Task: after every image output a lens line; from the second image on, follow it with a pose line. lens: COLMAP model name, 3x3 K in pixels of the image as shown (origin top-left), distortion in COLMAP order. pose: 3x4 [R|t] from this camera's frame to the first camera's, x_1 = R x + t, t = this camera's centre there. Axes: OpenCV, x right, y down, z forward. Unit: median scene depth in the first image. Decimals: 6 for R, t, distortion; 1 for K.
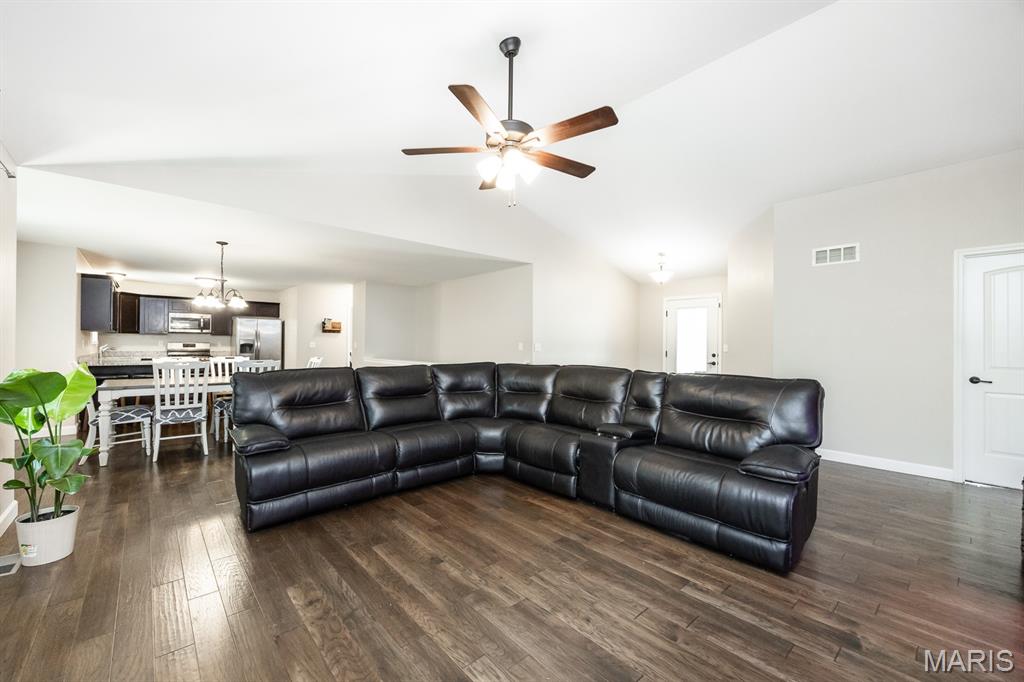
lens RADIAL K [[406.2, 0, 512.9], [0, 406.2, 338.4], [0, 0, 1]] dist [0.001759, 0.000126]
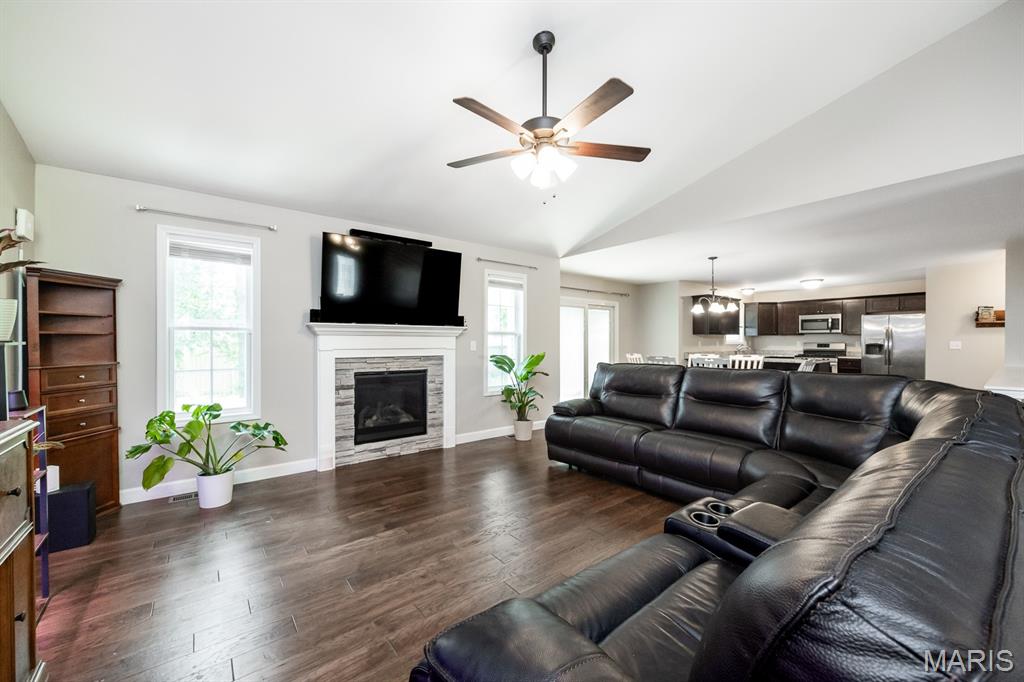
lens RADIAL K [[405.8, 0, 512.0], [0, 405.8, 341.0], [0, 0, 1]] dist [-0.001187, -0.000091]
pose [[-0.064585, -0.009000, -0.997872, 0.764595], [0.011216, 0.999890, -0.009744, 0.018232], [0.997849, -0.011821, -0.064477, 0.766517]]
